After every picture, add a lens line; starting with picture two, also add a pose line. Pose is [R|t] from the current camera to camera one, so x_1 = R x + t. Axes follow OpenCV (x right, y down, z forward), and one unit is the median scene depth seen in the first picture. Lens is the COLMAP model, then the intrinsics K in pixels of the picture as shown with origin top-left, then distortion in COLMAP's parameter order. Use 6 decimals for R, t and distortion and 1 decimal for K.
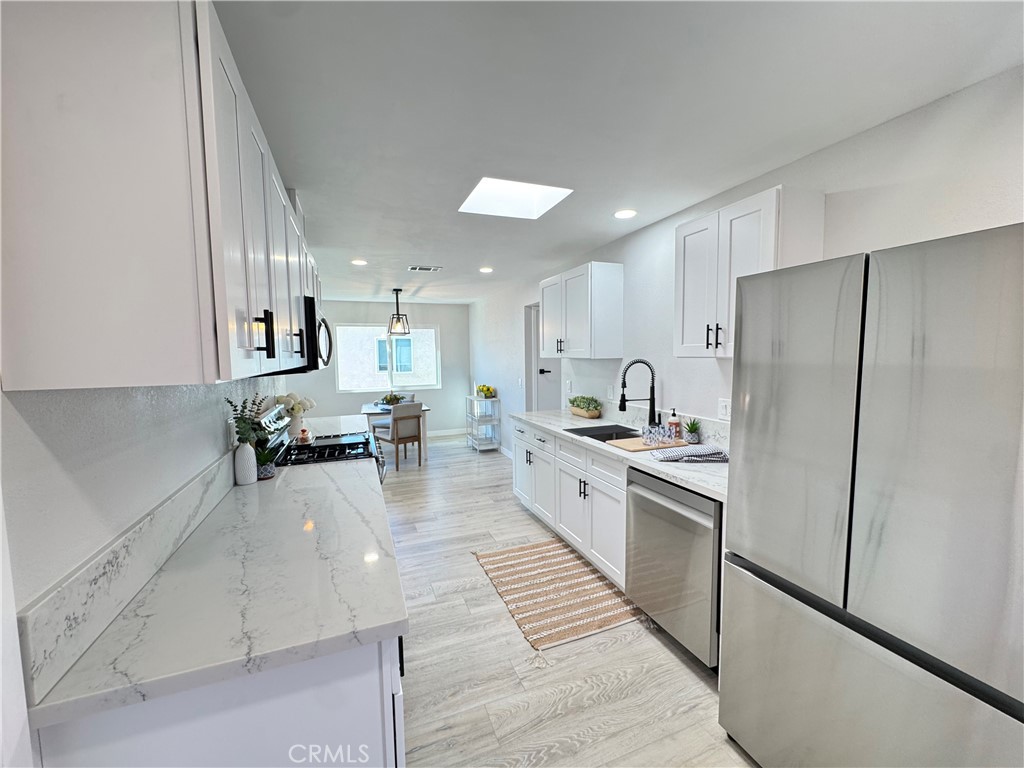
lens RADIAL K [[412.0, 0, 516.3], [0, 412.0, 386.3], [0, 0, 1]] dist [0.000057, 0.000371]
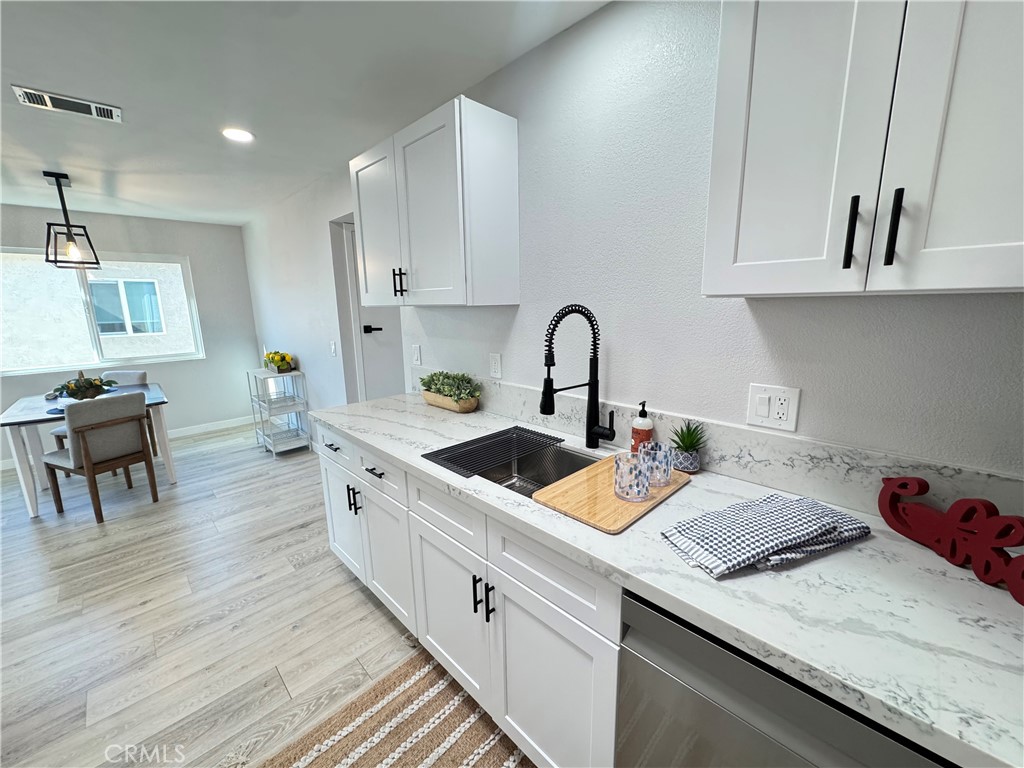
lens RADIAL K [[412.0, 0, 512.3], [0, 412.0, 385.5], [0, 0, 1]] dist [0.000057, 0.000371]
pose [[0.923327, -0.079029, 0.375795, 0.029951], [0.036475, 0.992219, 0.119043, -0.023899], [-0.382278, -0.096208, 0.919025, 0.431012]]
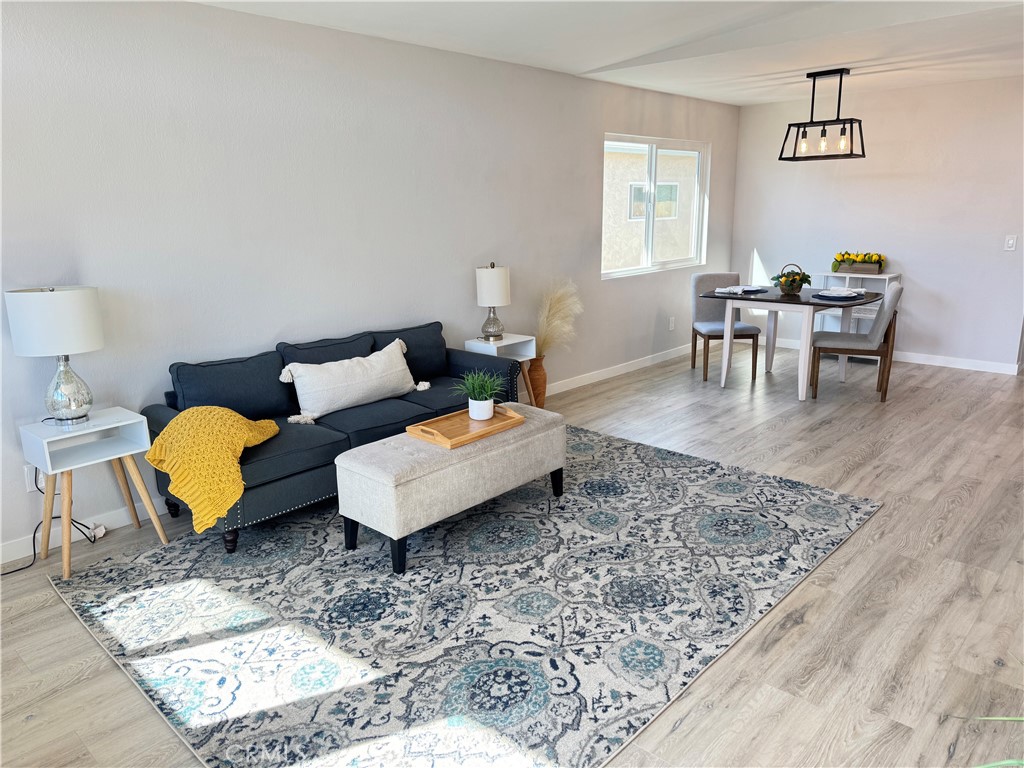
lens RADIAL K [[731.5, 0, 503.0], [0, 731.5, 378.9], [0, 0, 1]] dist [0.031082, -0.010305]
pose [[0.910689, -0.105829, 0.399306, -1.673534], [0.043834, 0.985926, 0.161332, -0.028038], [-0.410760, -0.129420, 0.902511, 0.377728]]
